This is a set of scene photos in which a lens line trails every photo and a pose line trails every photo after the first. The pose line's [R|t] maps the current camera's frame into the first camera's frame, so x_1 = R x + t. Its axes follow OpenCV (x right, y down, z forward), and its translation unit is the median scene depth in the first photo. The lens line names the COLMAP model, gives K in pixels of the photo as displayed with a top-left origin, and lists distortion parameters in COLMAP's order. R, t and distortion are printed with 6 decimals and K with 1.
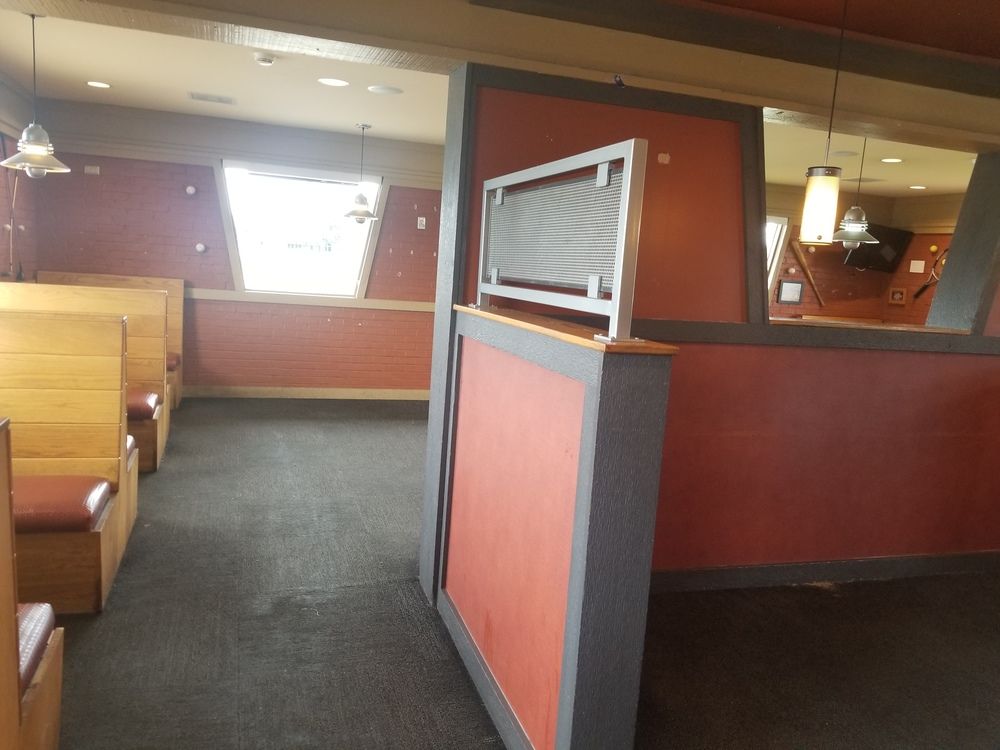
lens RADIAL K [[778.8, 0, 499.9], [0, 778.8, 392.2], [0, 0, 1]] dist [0.063017, -0.113615]
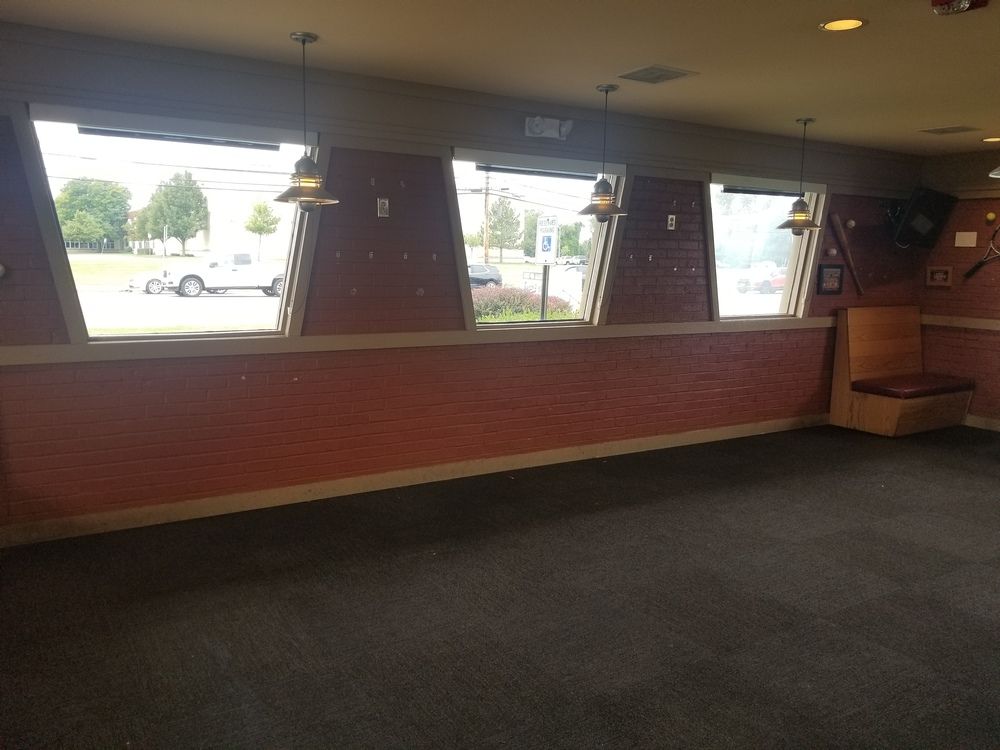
lens RADIAL K [[782.8, 0, 500.0], [0, 782.8, 375.0], [0, 0, 1]] dist [0.065560, -0.112864]
pose [[0.967053, -0.088526, 0.238686, -0.183162], [0.089350, 0.995973, 0.007390, -0.085700], [-0.238379, 0.014180, 0.971069, 0.398440]]
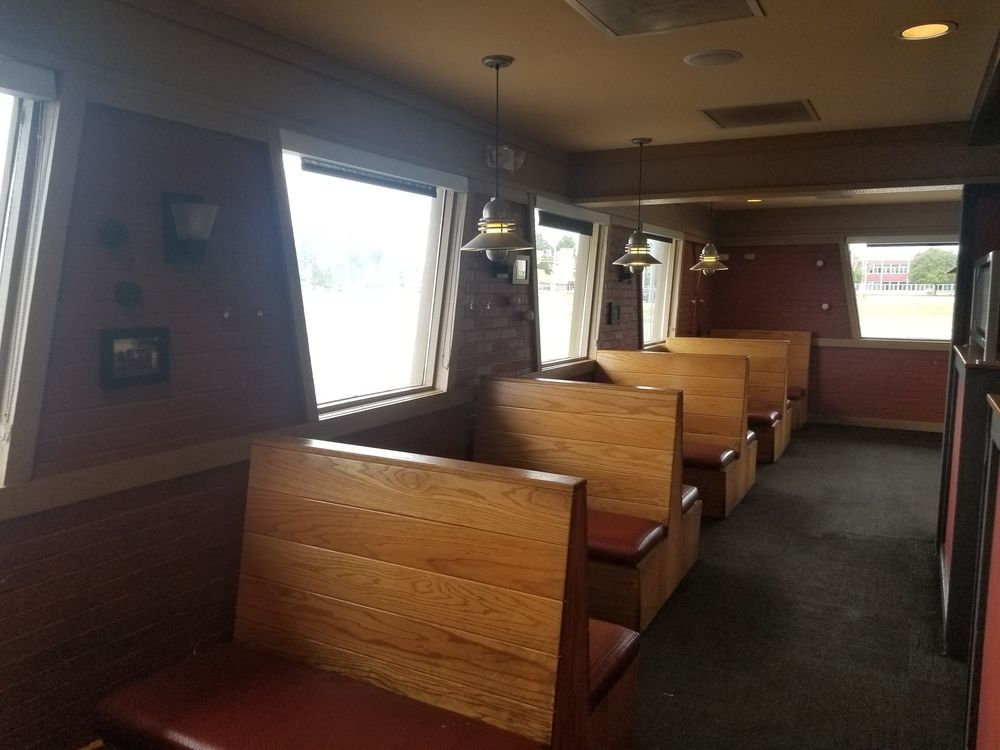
lens RADIAL K [[782.8, 0, 500.0], [0, 782.8, 375.0], [0, 0, 1]] dist [0.065560, -0.112864]
pose [[0.697298, 0.009217, -0.716722, 0.170995], [-0.070310, 0.995975, -0.055597, 0.035904], [0.713325, 0.089160, 0.695139, -0.263548]]
